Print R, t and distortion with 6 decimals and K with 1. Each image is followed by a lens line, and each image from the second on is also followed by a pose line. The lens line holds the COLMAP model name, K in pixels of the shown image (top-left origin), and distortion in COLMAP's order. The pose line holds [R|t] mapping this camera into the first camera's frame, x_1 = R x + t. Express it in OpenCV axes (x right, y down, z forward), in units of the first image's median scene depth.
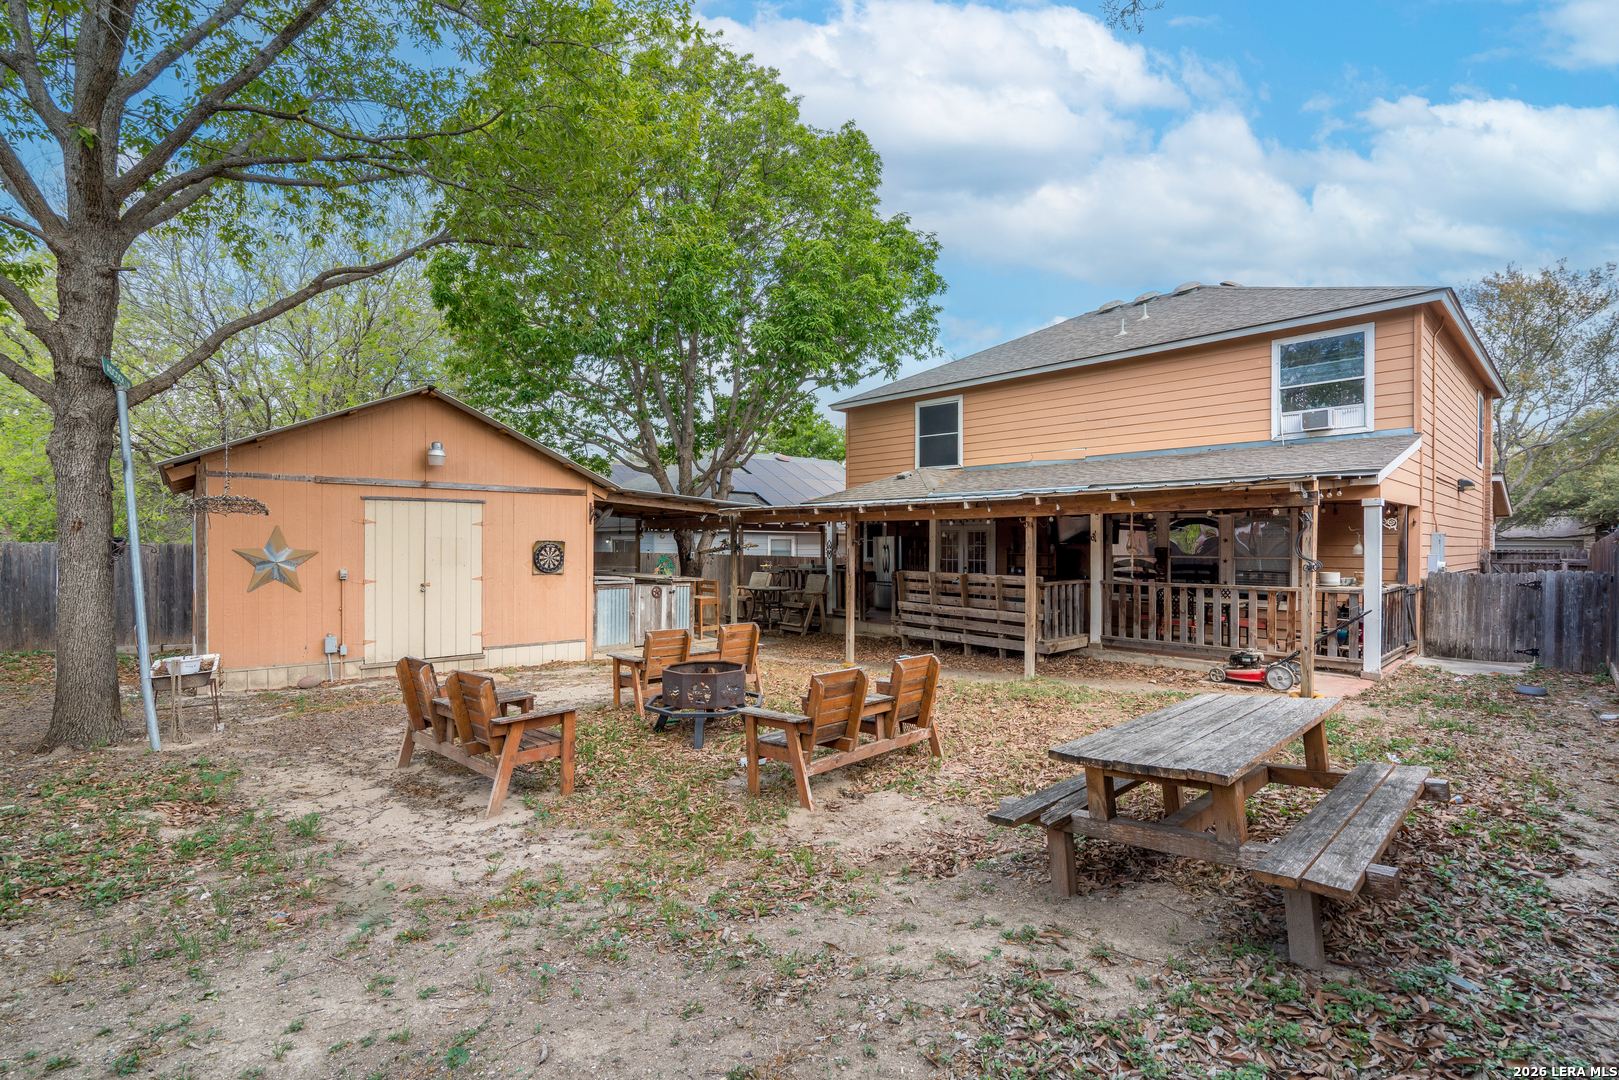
lens RADIAL K [[723.4, 0, 805.1], [0, 723.4, 541.4], [0, 0, 1]] dist [-0.002744, 0.000755]
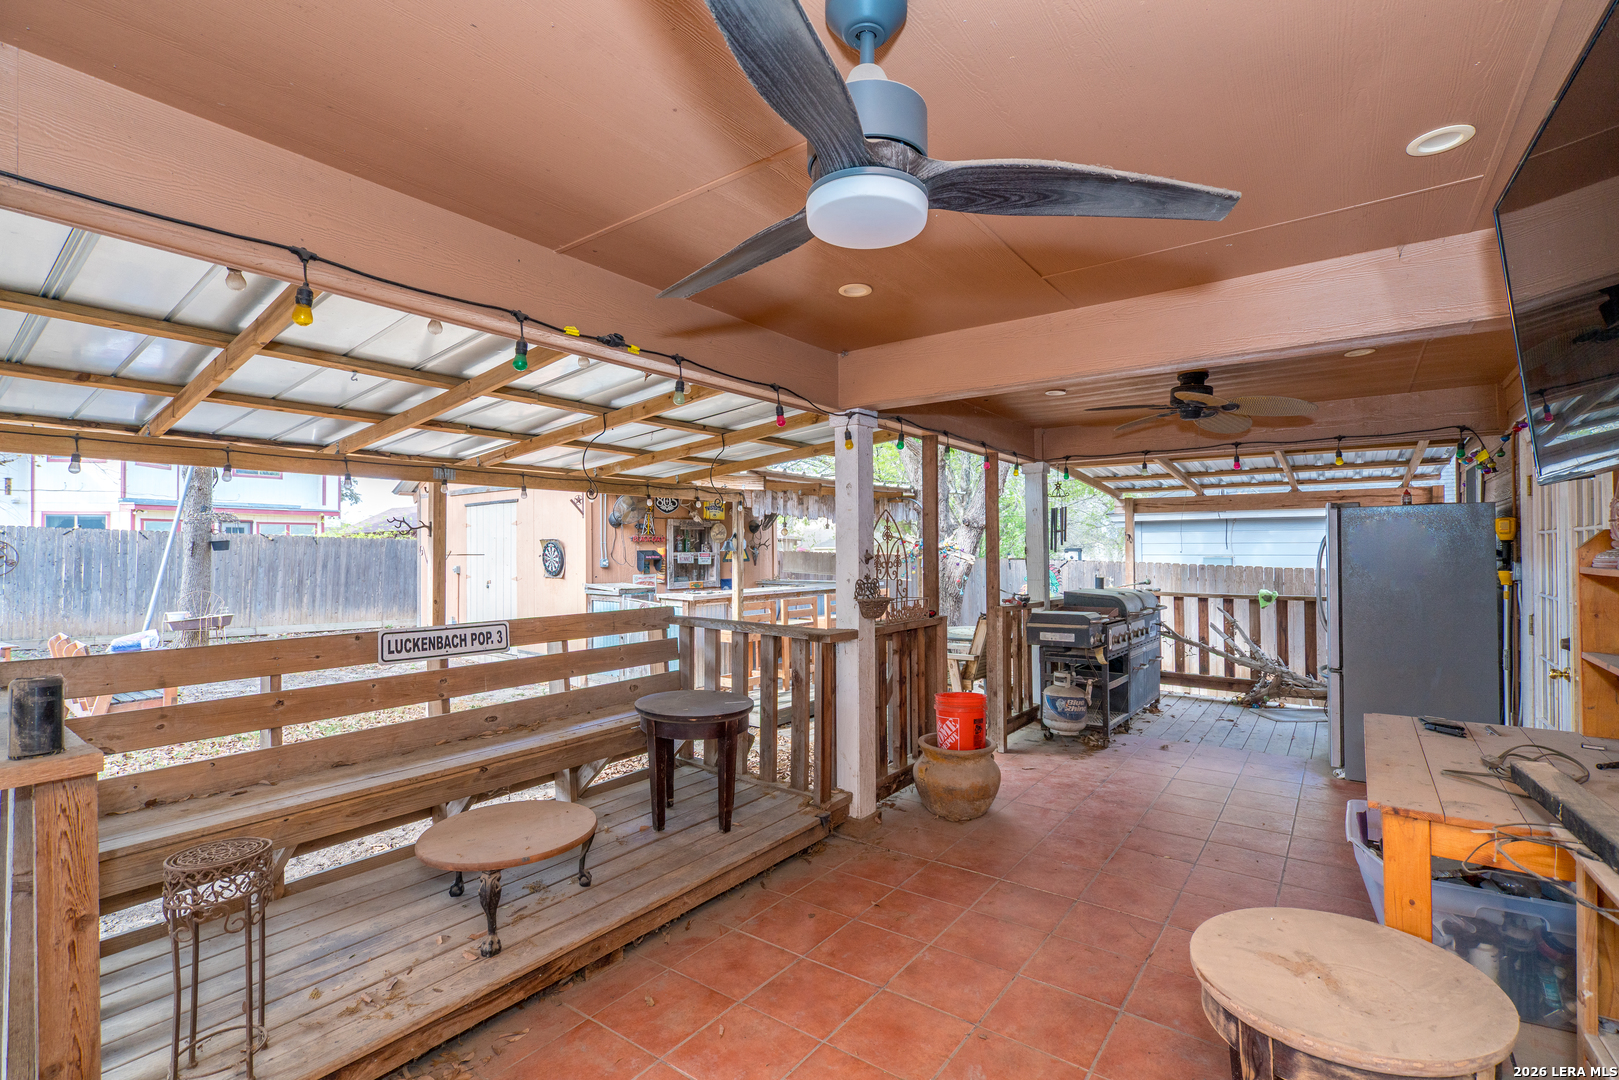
lens RADIAL K [[723.4, 0, 799.6], [0, 723.4, 544.3], [0, 0, 1]] dist [-0.002744, 0.000755]
pose [[0.175578, -0.012363, -0.984388, 0.544674], [0.003643, 0.999922, -0.011908, 0.016744], [0.984459, -0.001495, 0.175610, 1.131573]]
